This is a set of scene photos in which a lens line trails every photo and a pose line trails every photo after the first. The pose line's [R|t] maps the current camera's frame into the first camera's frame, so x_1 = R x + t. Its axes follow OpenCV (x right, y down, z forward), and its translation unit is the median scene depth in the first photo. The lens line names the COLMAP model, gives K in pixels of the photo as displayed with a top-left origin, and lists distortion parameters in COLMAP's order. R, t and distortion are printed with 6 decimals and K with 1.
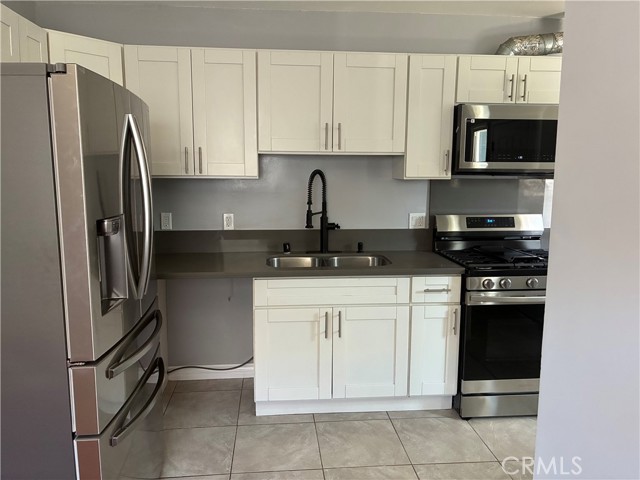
lens RADIAL K [[488.3, 0, 314.7], [0, 488.3, 237.5], [0, 0, 1]] dist [0.059888, -0.072181]
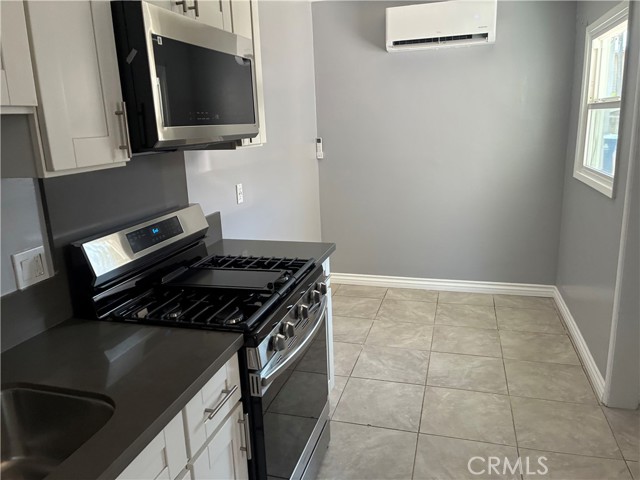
lens RADIAL K [[488.3, 0, 318.7], [0, 488.3, 237.7], [0, 0, 1]] dist [0.059888, -0.072181]
pose [[0.366897, -0.236167, 0.899784, -0.100921], [0.165787, 0.968354, 0.186563, -0.114675], [-0.915369, 0.080723, 0.394440, 0.683074]]
